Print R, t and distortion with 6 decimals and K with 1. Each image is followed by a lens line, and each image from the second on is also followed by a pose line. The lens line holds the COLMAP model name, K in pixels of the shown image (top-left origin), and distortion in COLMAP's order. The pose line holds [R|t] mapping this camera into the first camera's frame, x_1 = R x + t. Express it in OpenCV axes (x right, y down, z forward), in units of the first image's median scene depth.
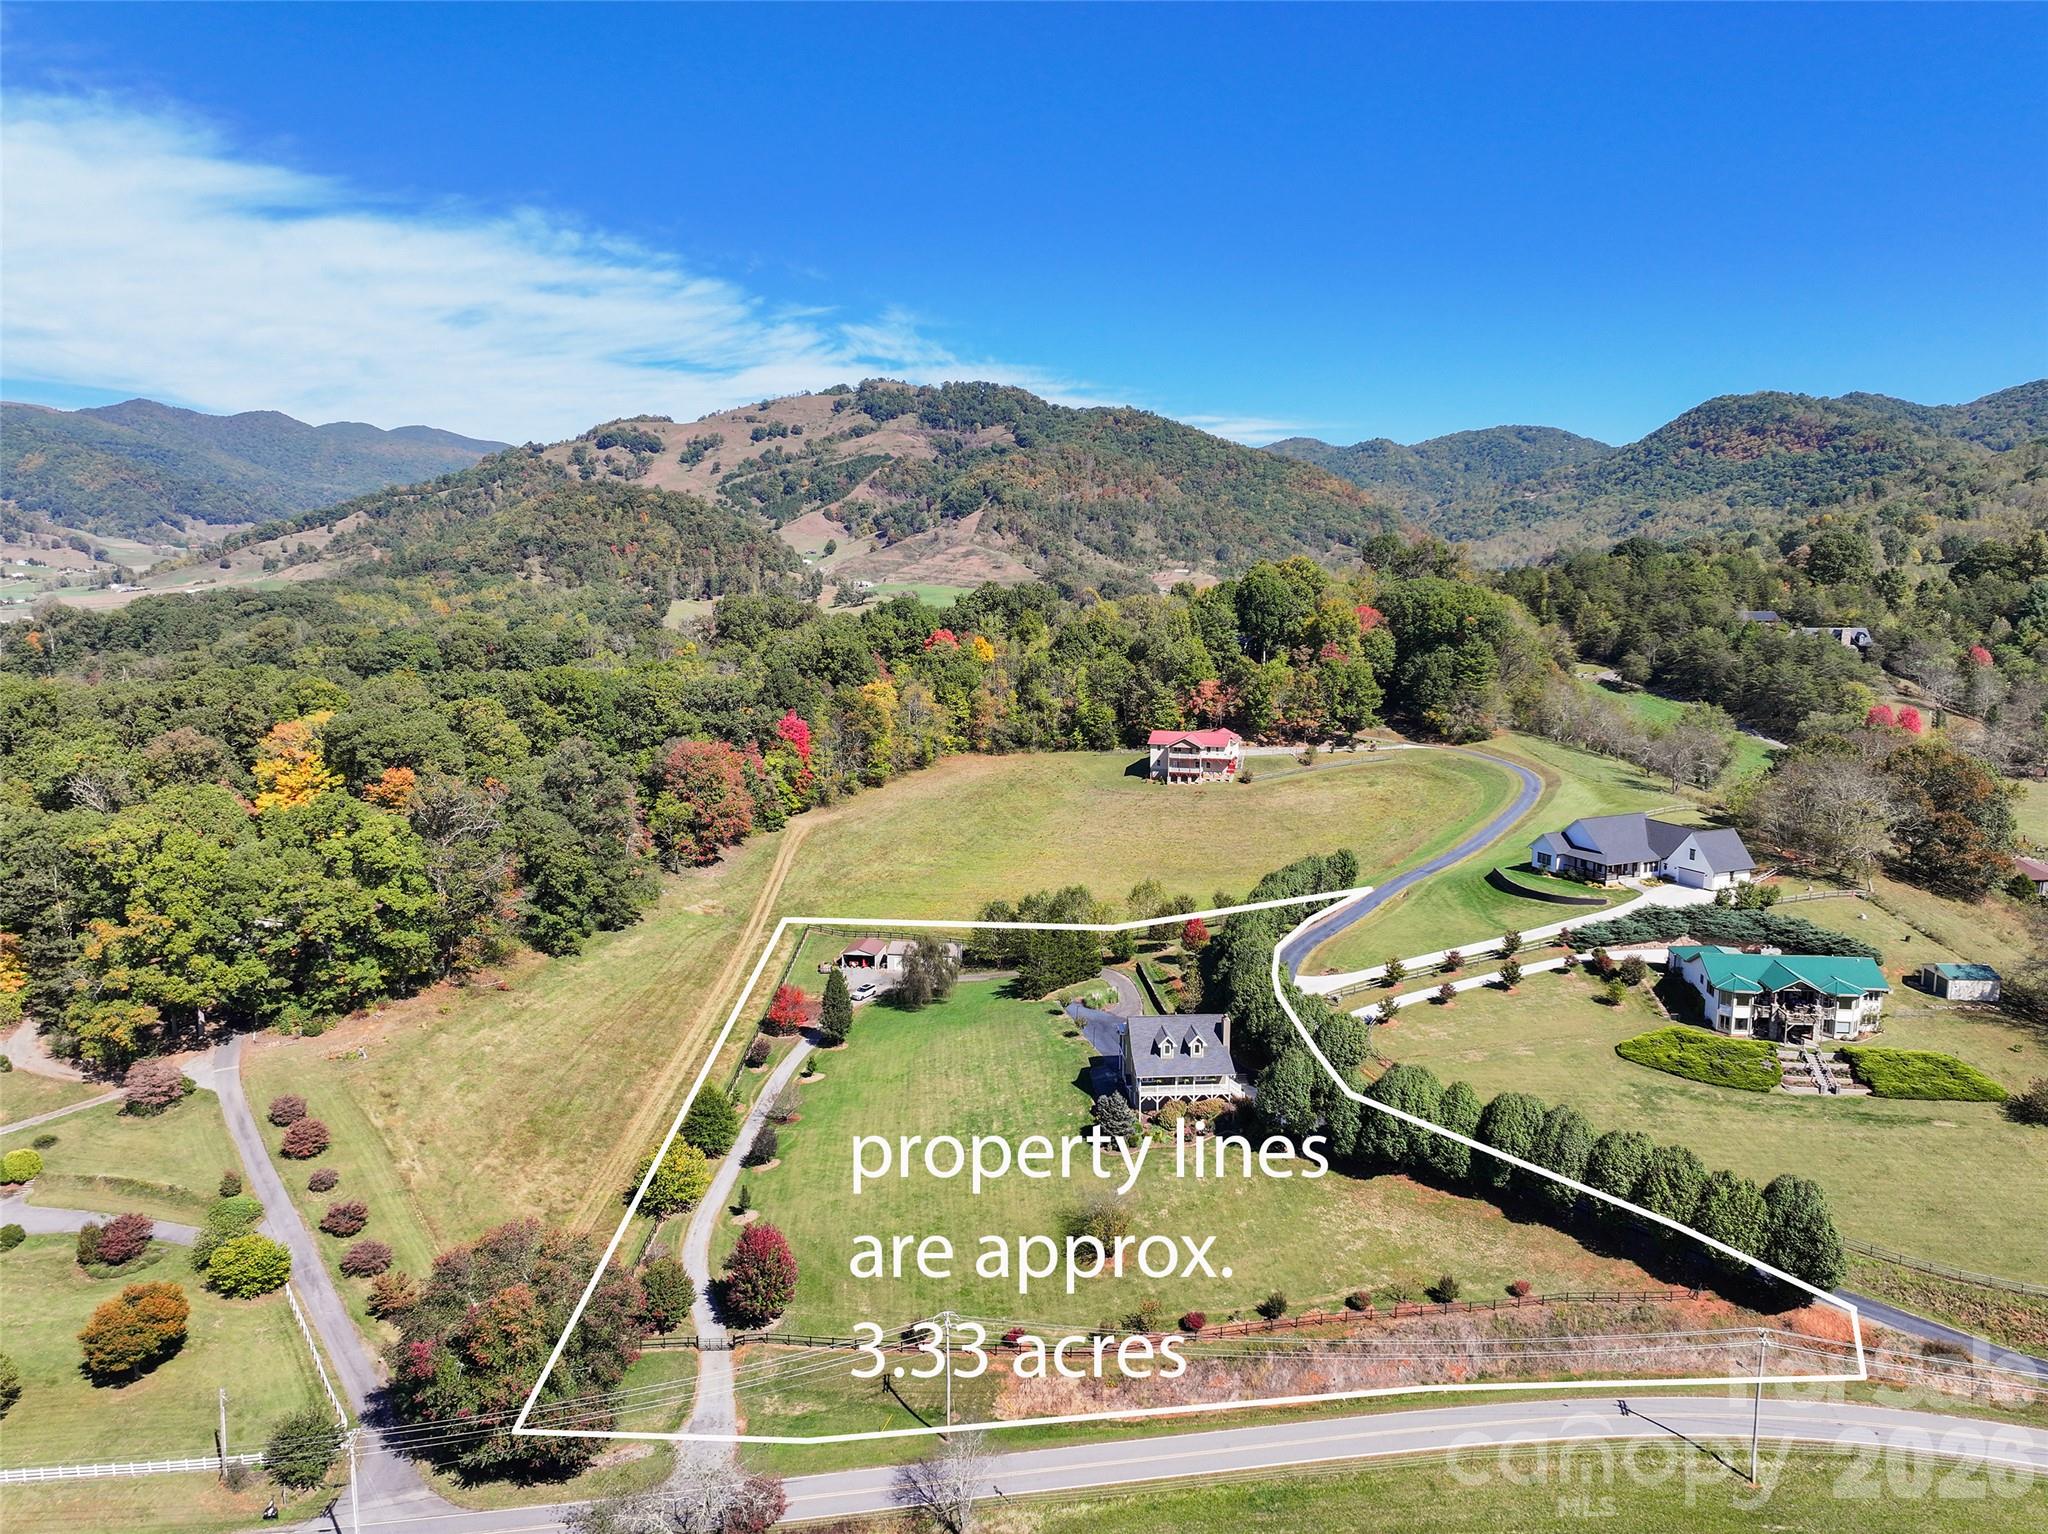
lens RADIAL K [[1432.0, 0, 1035.7], [0, 1432.0, 760.5], [0, 0, 1]] dist [0.002322, 0.005640]
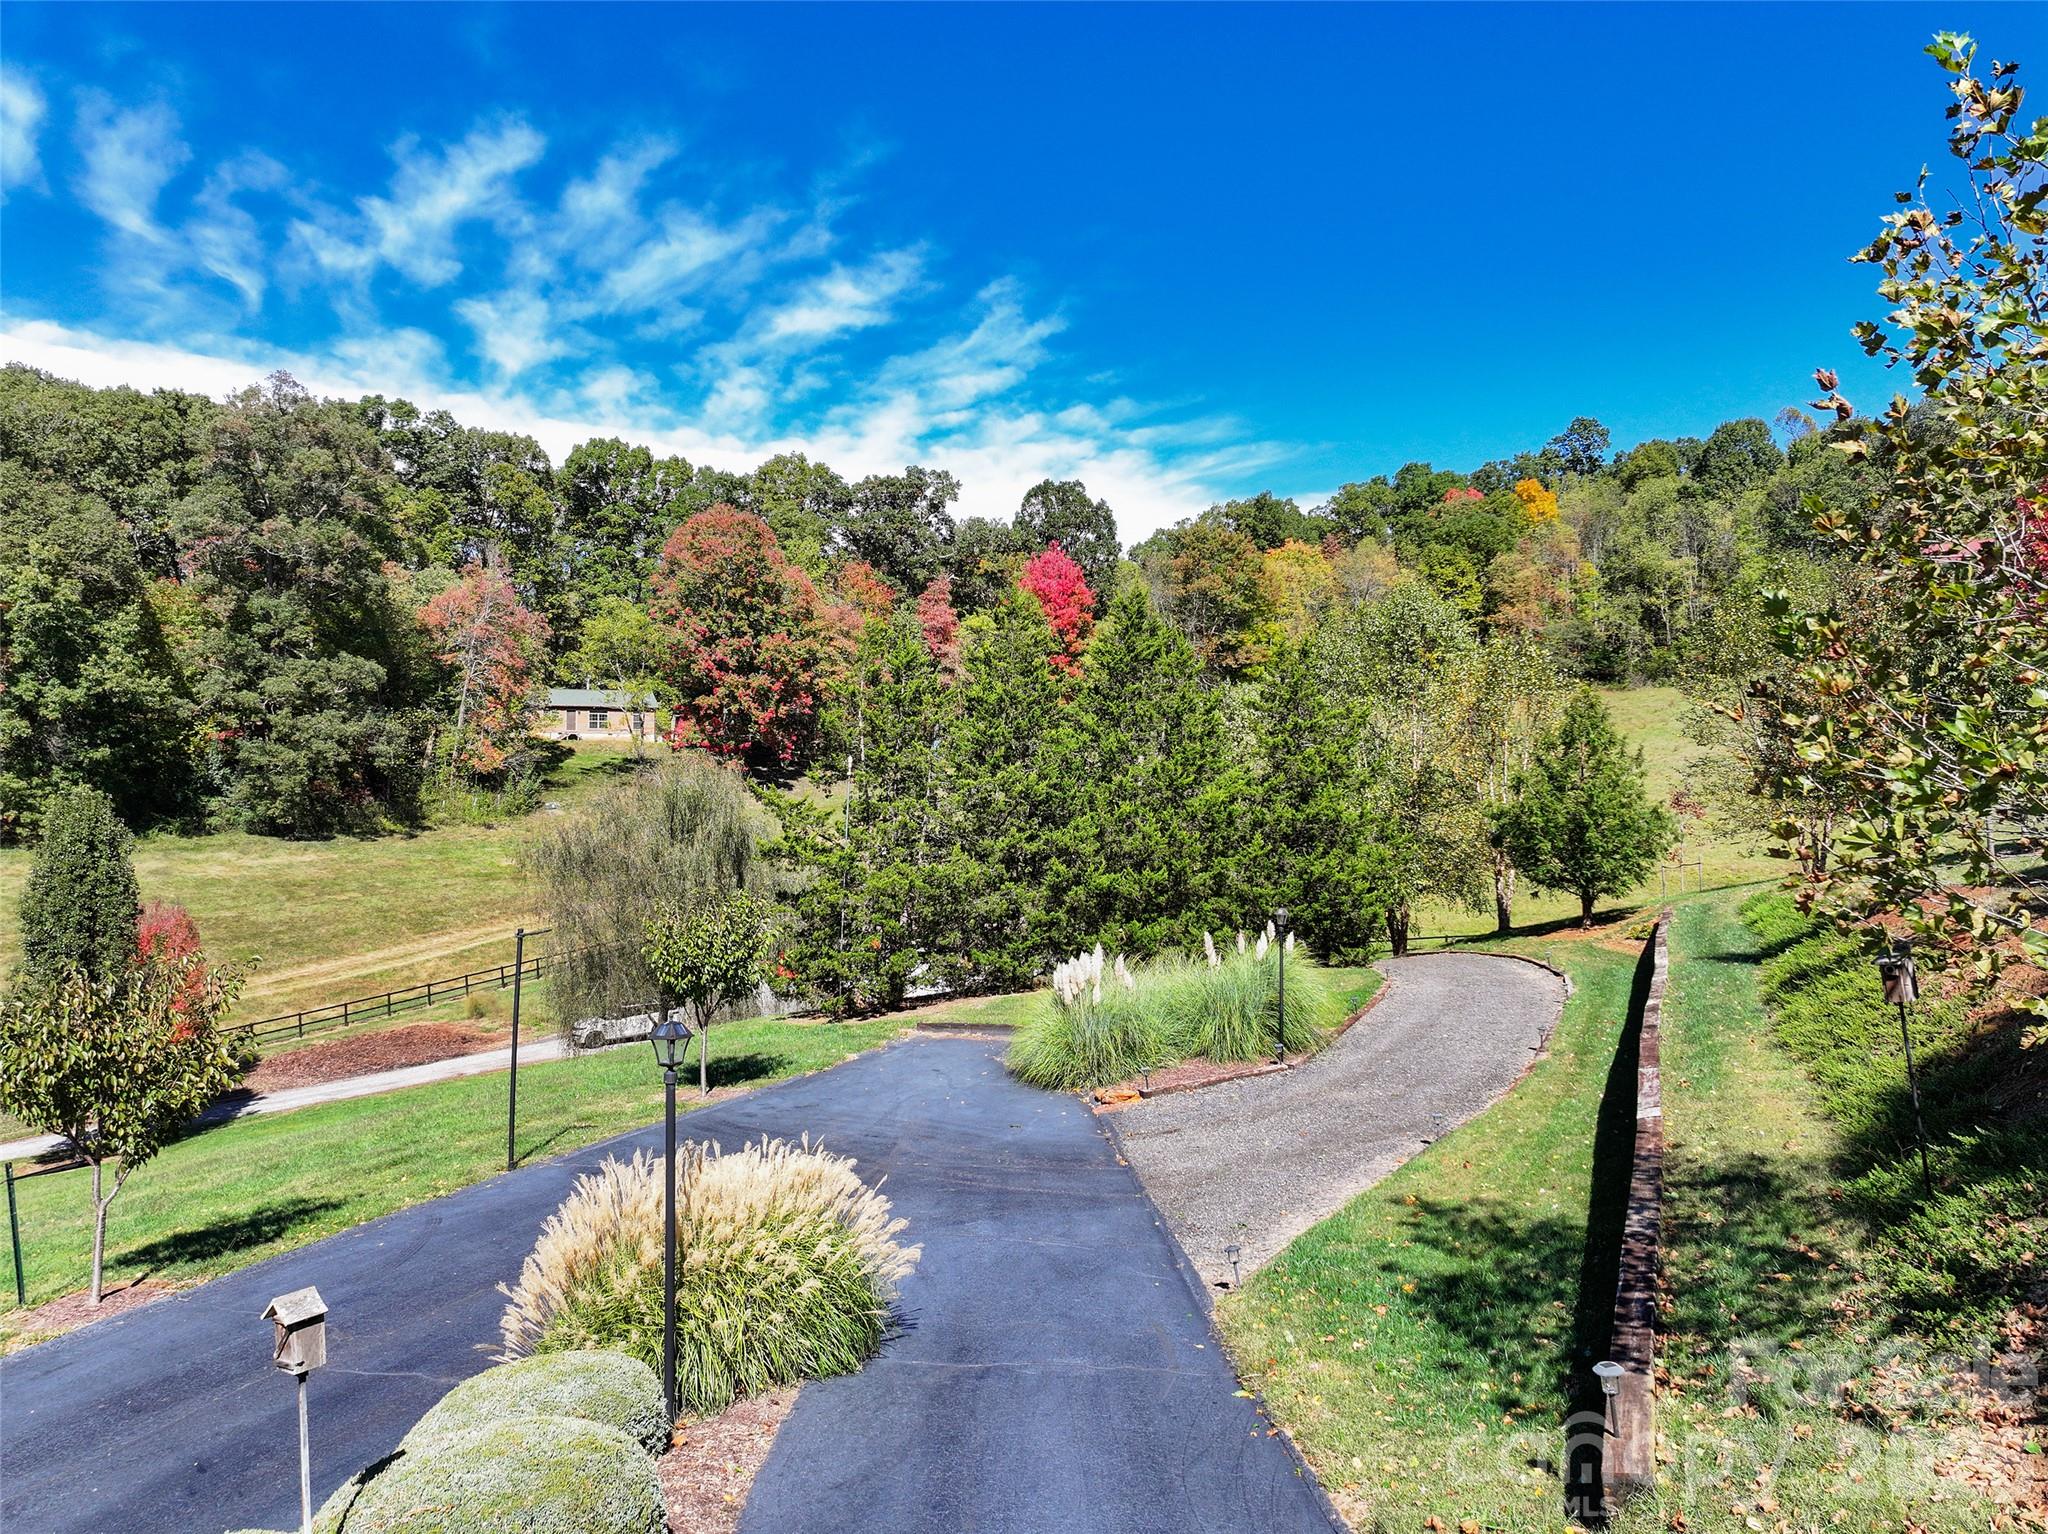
lens RADIAL K [[1452.3, 0, 1022.0], [0, 1452.3, 771.2], [0, 0, 1]] dist [0.011732, 0.002413]
pose [[0.877405, 0.001275, -0.479748, 0.052859], [-0.072742, 0.988788, -0.130410, 0.098952], [0.474203, 0.149321, 0.867661, 0.527735]]
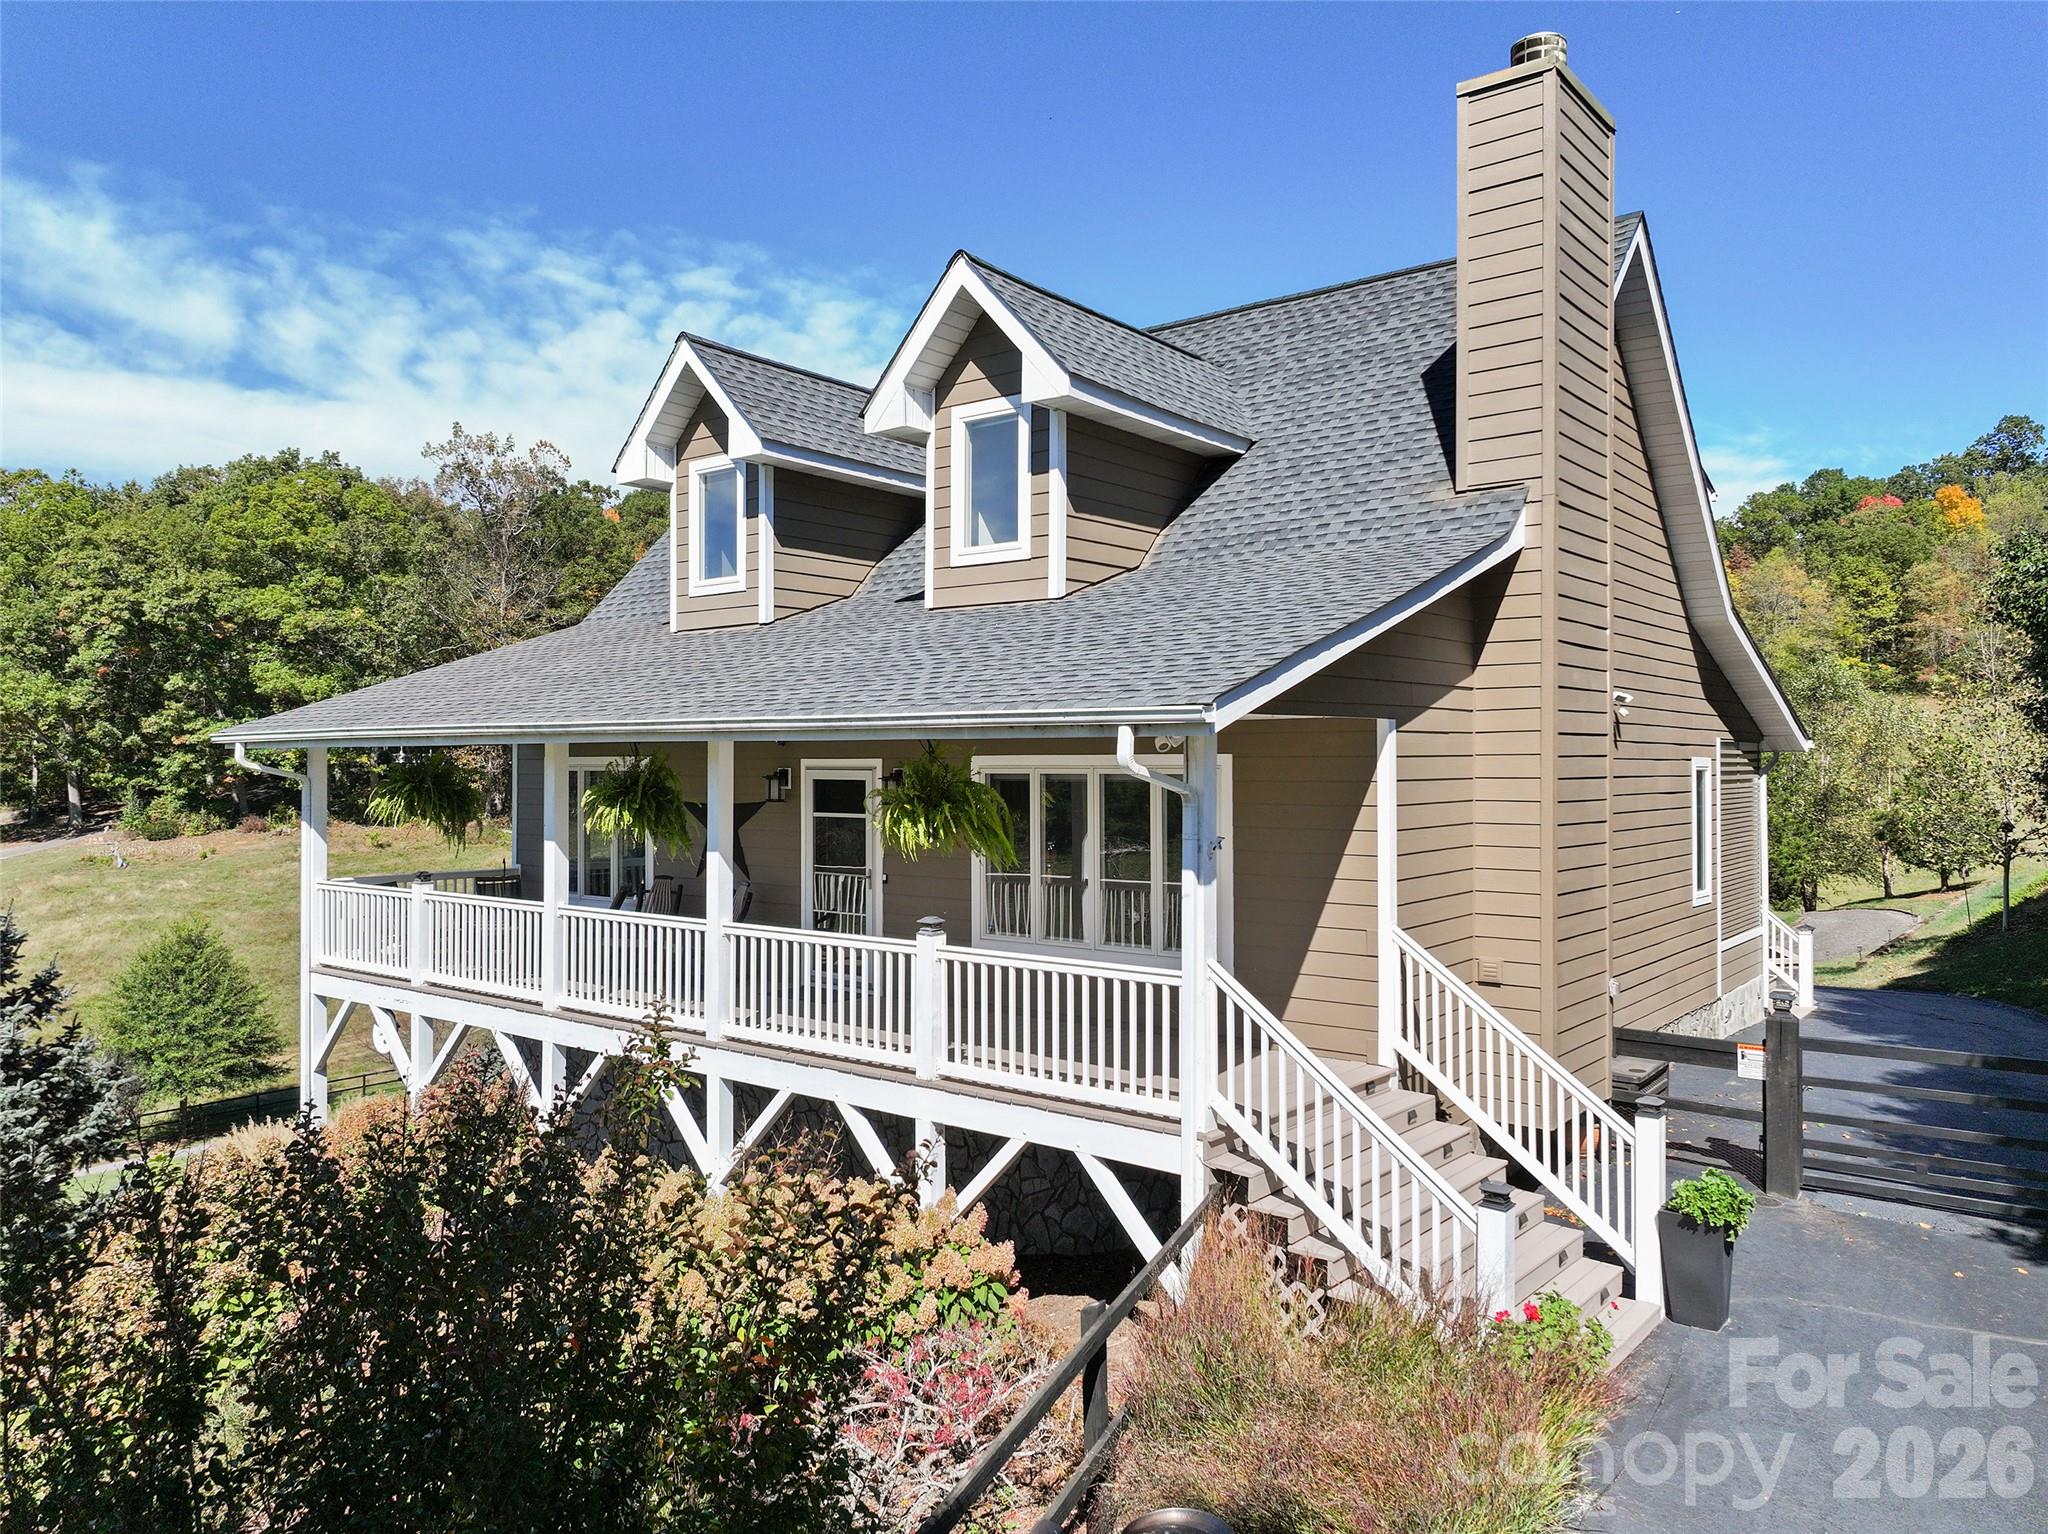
lens RADIAL K [[1432.0, 0, 1020.8], [0, 1432.0, 763.8], [0, 0, 1]] dist [0.002322, 0.005640]
pose [[0.732434, 0.002744, -0.680833, 0.071670], [-0.103717, 0.988770, -0.107593, 0.107011], [0.672892, 0.149419, 0.724493, 0.452729]]
